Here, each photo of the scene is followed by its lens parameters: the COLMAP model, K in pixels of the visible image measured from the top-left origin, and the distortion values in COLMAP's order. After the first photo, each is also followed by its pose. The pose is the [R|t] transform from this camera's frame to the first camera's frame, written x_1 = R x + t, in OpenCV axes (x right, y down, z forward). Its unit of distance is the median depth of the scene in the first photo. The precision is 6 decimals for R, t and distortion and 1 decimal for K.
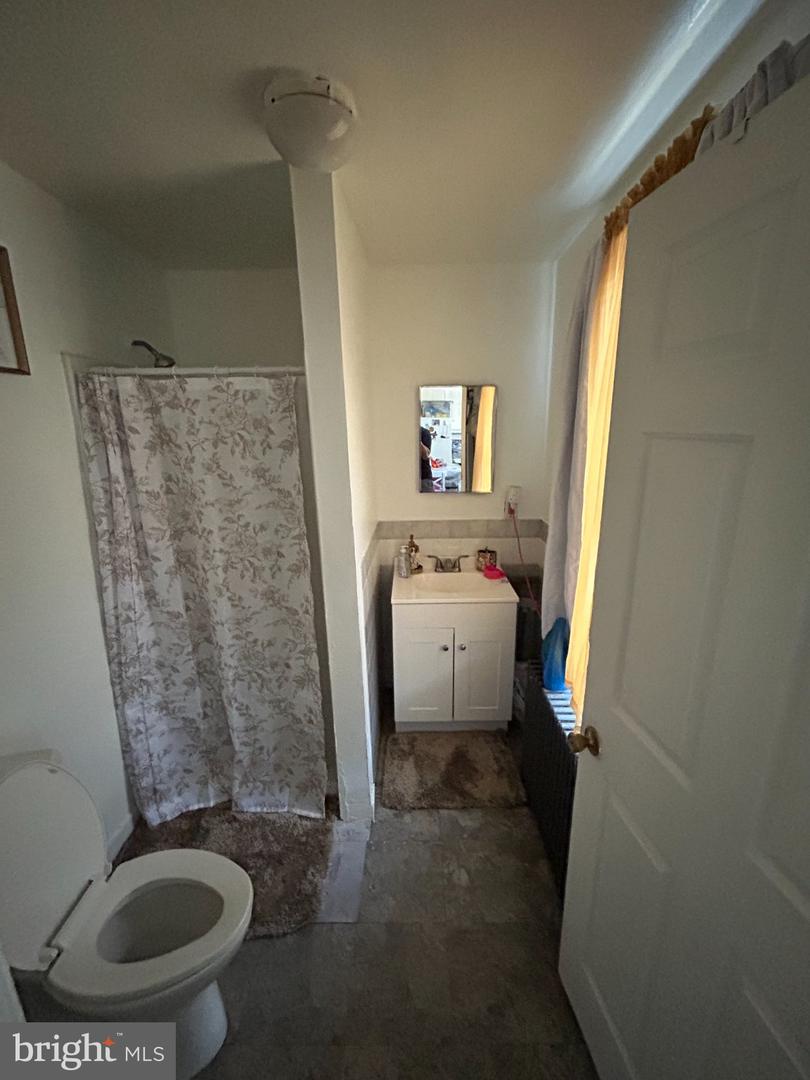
lens RADIAL K [[437.7, 0, 408.0], [0, 437.7, 532.6], [0, 0, 1]] dist [-0.002522, 0.000919]
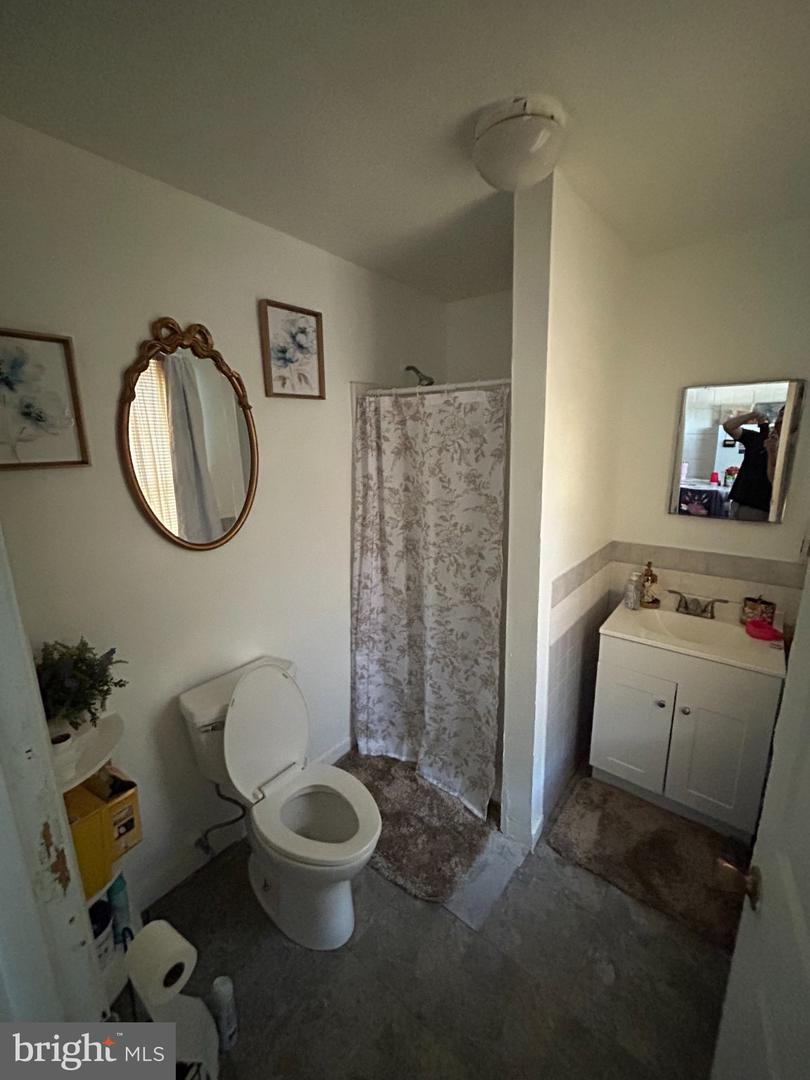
lens RADIAL K [[437.7, 0, 411.6], [0, 437.7, 533.0], [0, 0, 1]] dist [-0.002522, 0.000919]
pose [[0.785199, 0.133963, -0.604580, 0.202915], [-0.144568, 0.988997, 0.031383, -0.013778], [0.602132, 0.062761, 0.795926, 0.051582]]
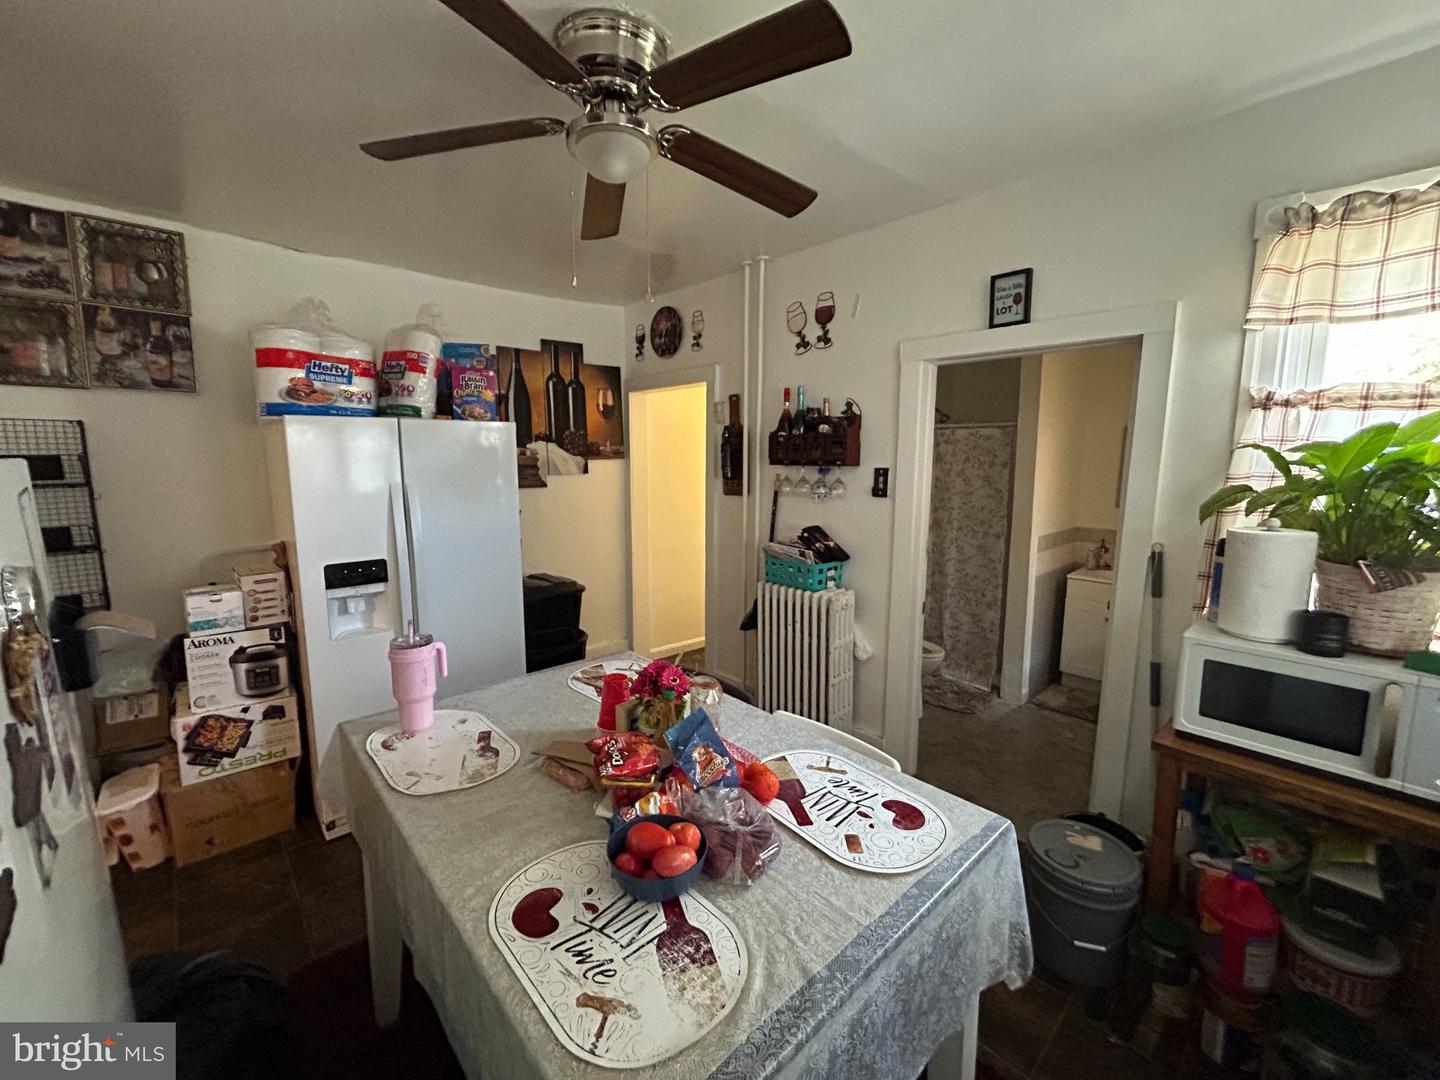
lens RADIAL K [[583.6, 0, 714.9], [0, 583.6, 527.3], [0, 0, 1]] dist [-0.002522, 0.000919]
pose [[0.685152, 0.111532, -0.719810, 0.610089], [-0.196086, 0.979969, -0.034802, 0.341156], [0.701510, 0.164989, 0.693298, -1.335702]]
